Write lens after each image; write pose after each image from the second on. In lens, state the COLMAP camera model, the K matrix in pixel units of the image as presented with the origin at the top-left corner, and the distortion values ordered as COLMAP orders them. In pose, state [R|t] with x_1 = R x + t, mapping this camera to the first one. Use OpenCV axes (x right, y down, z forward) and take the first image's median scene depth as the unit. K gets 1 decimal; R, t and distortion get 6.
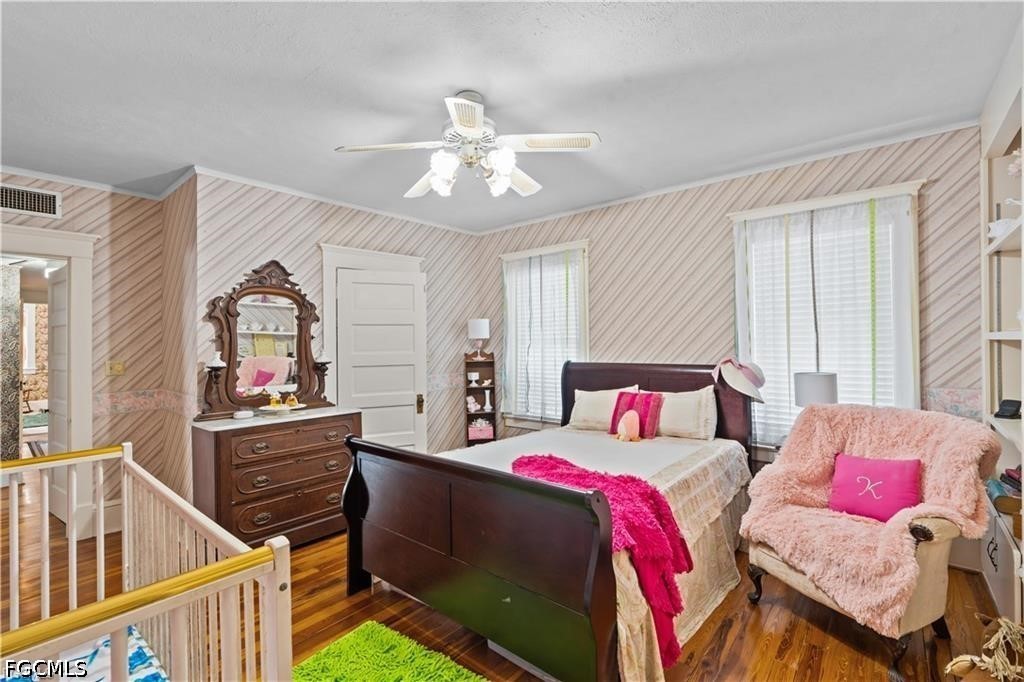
lens RADIAL K [[459.4, 0, 508.0], [0, 459.4, 340.6], [0, 0, 1]] dist [0.000701, 0.000052]
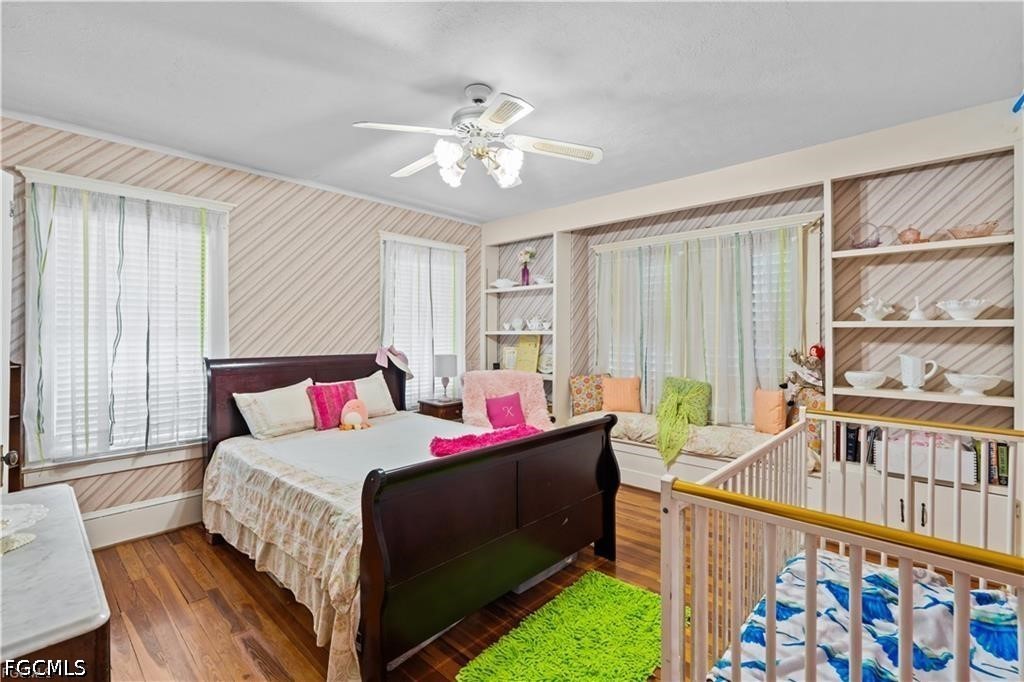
lens RADIAL K [[459.4, 0, 508.0], [0, 459.4, 340.6], [0, 0, 1]] dist [0.000701, 0.000052]
pose [[0.063086, -0.002087, 0.998006, -0.728730], [-0.004422, 0.999987, 0.002370, 0.014717], [-0.997998, -0.004562, 0.063076, 0.578226]]
